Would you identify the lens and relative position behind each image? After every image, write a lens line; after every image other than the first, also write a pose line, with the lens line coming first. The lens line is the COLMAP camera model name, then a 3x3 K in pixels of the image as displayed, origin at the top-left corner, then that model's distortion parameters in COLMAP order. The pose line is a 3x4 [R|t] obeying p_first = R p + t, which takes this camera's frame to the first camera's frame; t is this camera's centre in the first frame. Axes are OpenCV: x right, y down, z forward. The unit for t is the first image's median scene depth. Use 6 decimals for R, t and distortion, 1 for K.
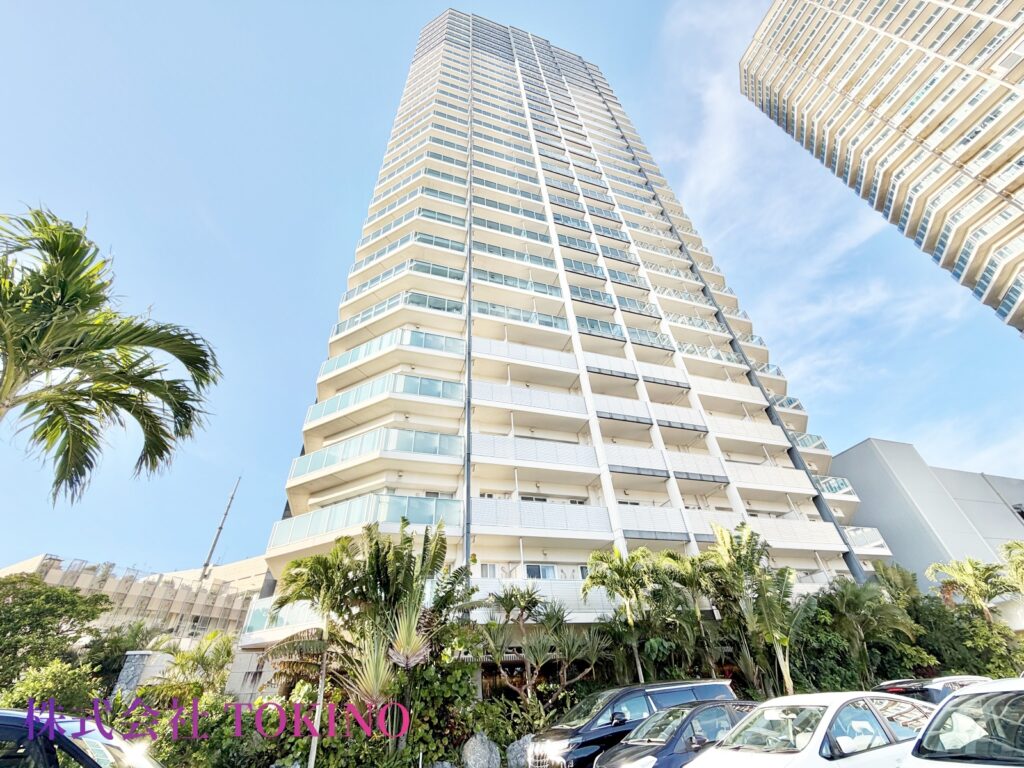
lens RADIAL K [[408.1, 0, 509.5], [0, 408.1, 379.4], [0, 0, 1]] dist [0.000971, -0.000256]
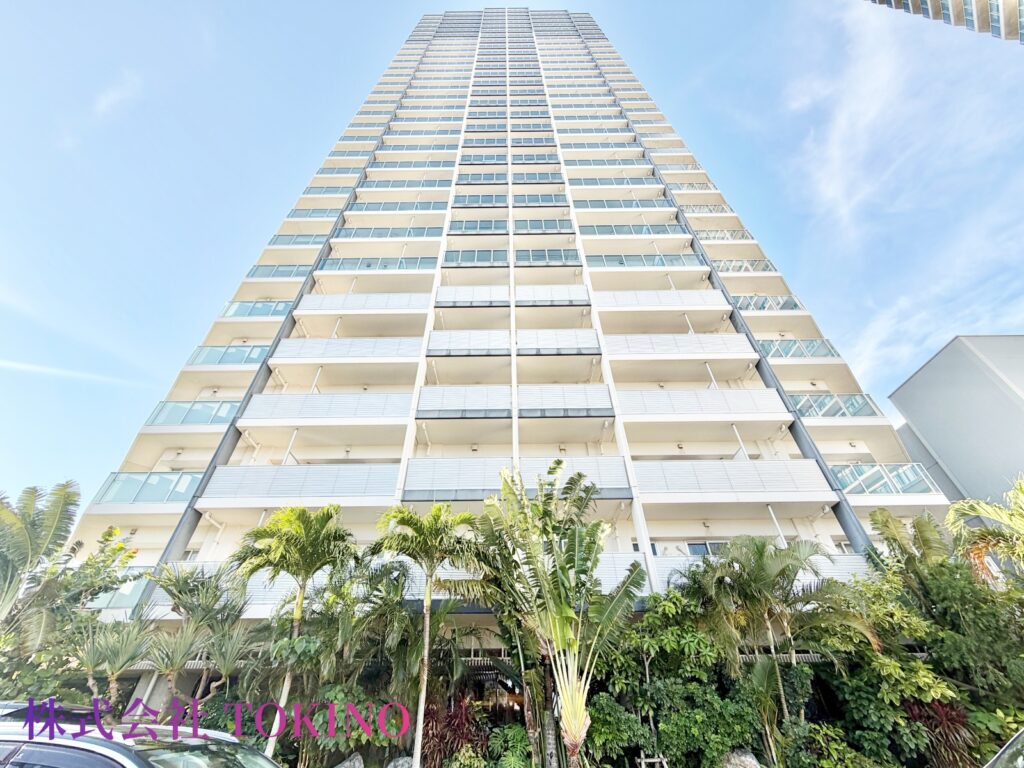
lens RADIAL K [[408.1, 0, 514.0], [0, 408.1, 380.8], [0, 0, 1]] dist [0.000971, -0.000256]
pose [[0.949042, -0.165377, -0.268272, 0.564076], [0.157884, 0.986220, -0.049424, 0.199161], [0.272749, 0.004549, 0.962075, 0.290197]]
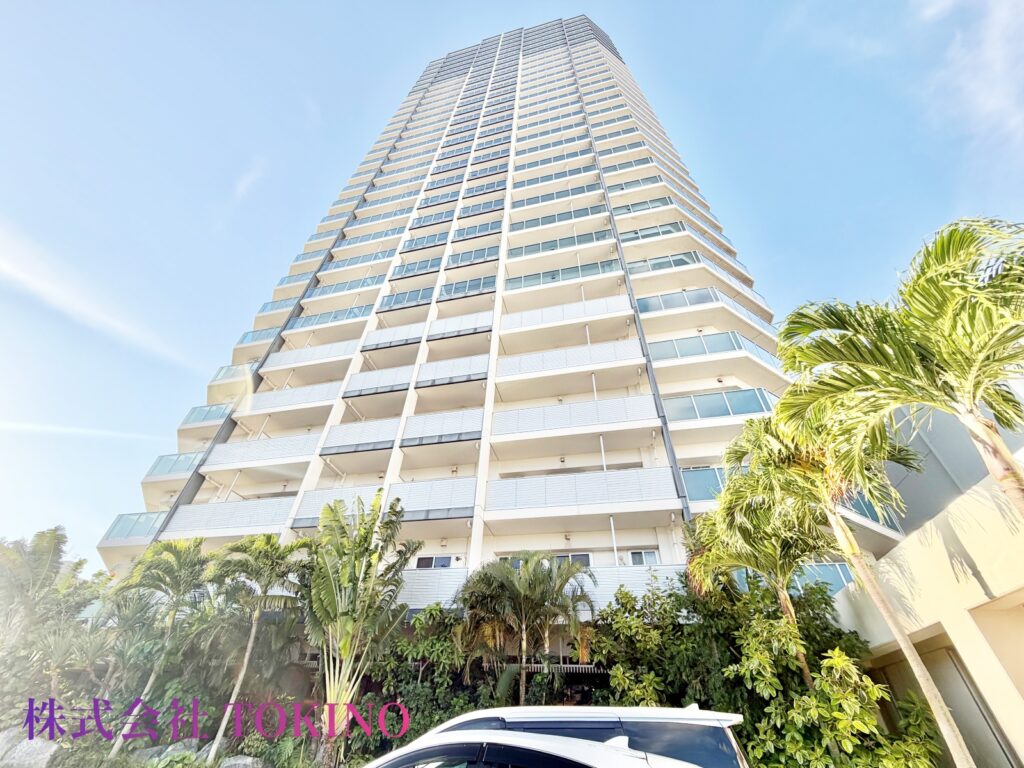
lens RADIAL K [[408.1, 0, 516.3], [0, 408.1, 390.1], [0, 0, 1]] dist [0.000971, -0.000256]
pose [[0.850645, -0.269157, -0.451616, 0.924633], [0.253333, 0.962554, -0.096503, 0.252215], [0.460679, -0.032320, 0.886978, 0.378123]]
